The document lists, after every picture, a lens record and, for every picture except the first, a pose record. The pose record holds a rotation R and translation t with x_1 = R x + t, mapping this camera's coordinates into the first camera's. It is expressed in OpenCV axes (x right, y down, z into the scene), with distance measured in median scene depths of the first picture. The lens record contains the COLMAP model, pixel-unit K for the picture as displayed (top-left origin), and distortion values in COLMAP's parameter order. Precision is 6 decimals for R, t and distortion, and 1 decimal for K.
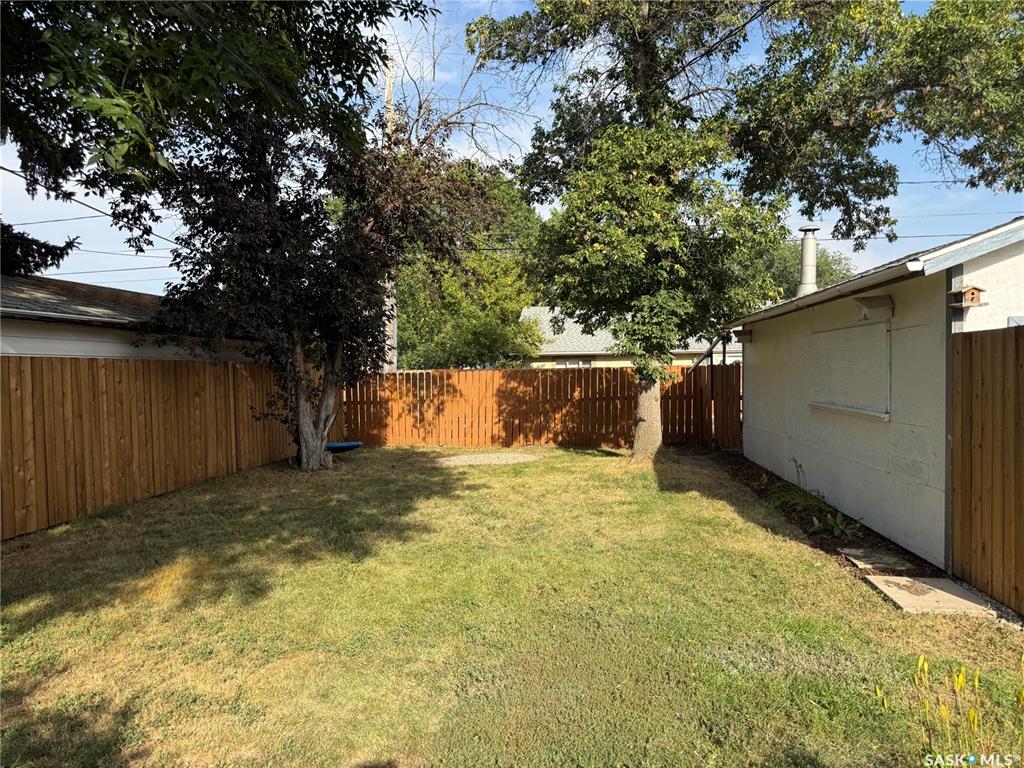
lens RADIAL K [[727.5, 0, 505.7], [0, 727.5, 385.3], [0, 0, 1]] dist [0.038801, -0.050465]
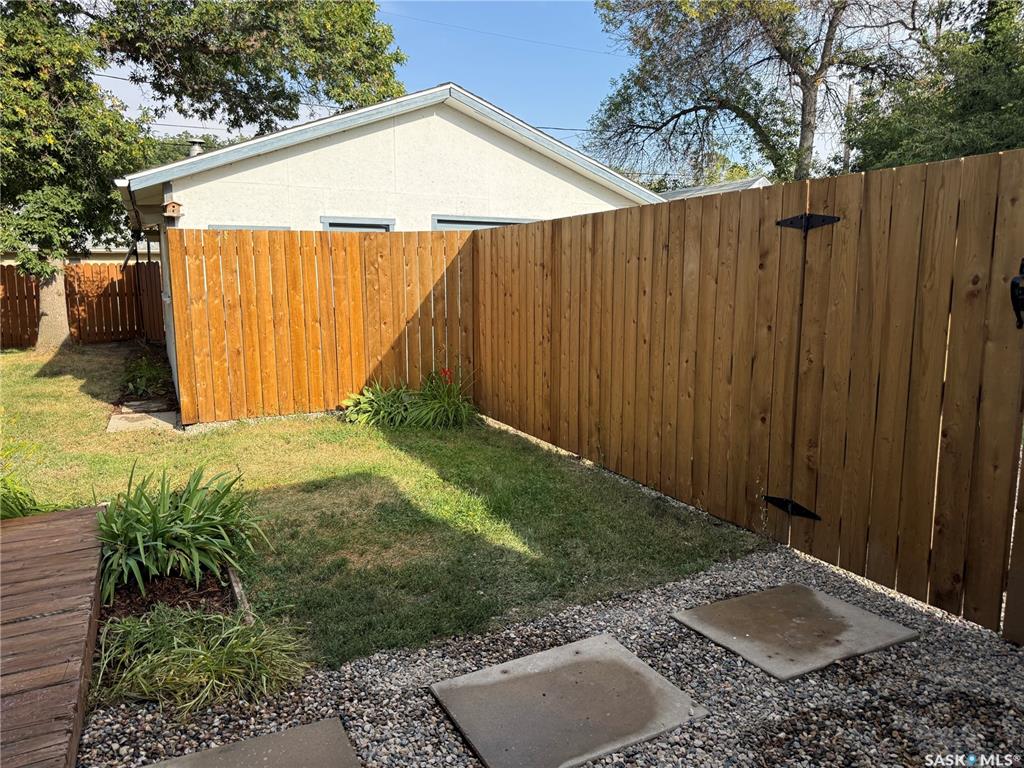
lens RADIAL K [[727.5, 0, 520.8], [0, 727.5, 385.5], [0, 0, 1]] dist [0.038801, -0.050465]
pose [[0.832718, -0.073614, 0.548782, 0.193058], [0.004613, 0.992011, 0.126069, 0.021423], [-0.553678, -0.102448, 0.826405, -0.264492]]
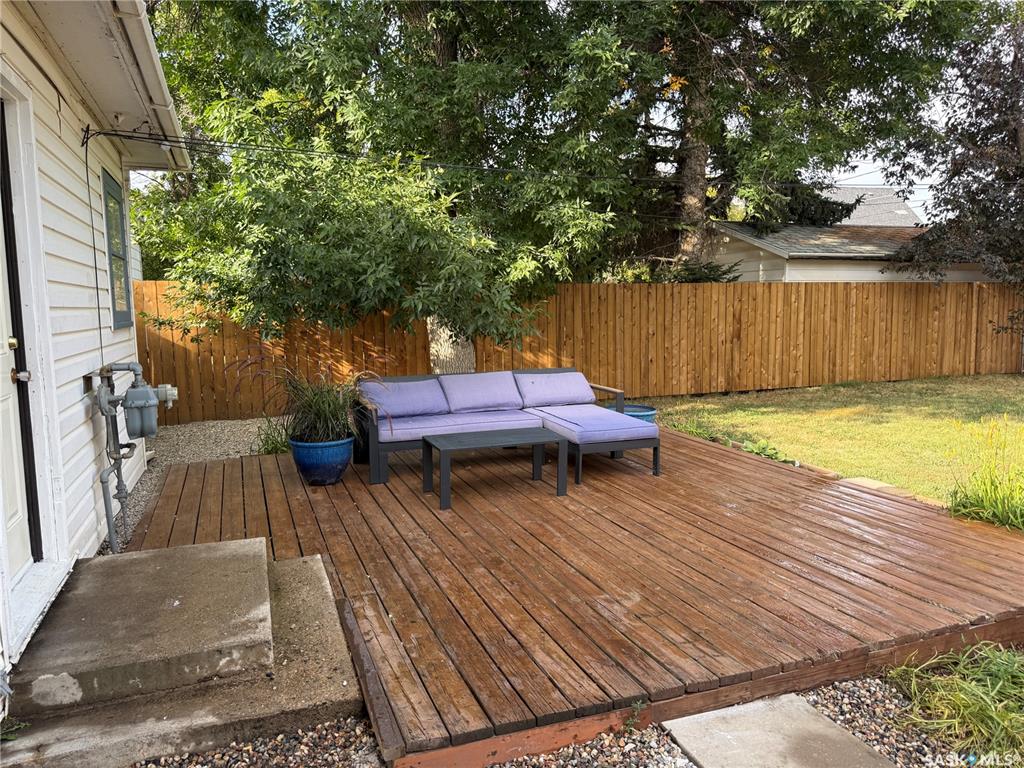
lens RADIAL K [[727.5, 0, 501.3], [0, 727.5, 382.8], [0, 0, 1]] dist [0.038801, -0.050465]
pose [[0.451909, 0.103802, -0.886004, 0.376338], [-0.014089, 0.993914, 0.109259, 0.011458], [0.891953, -0.036892, 0.450621, -0.258451]]
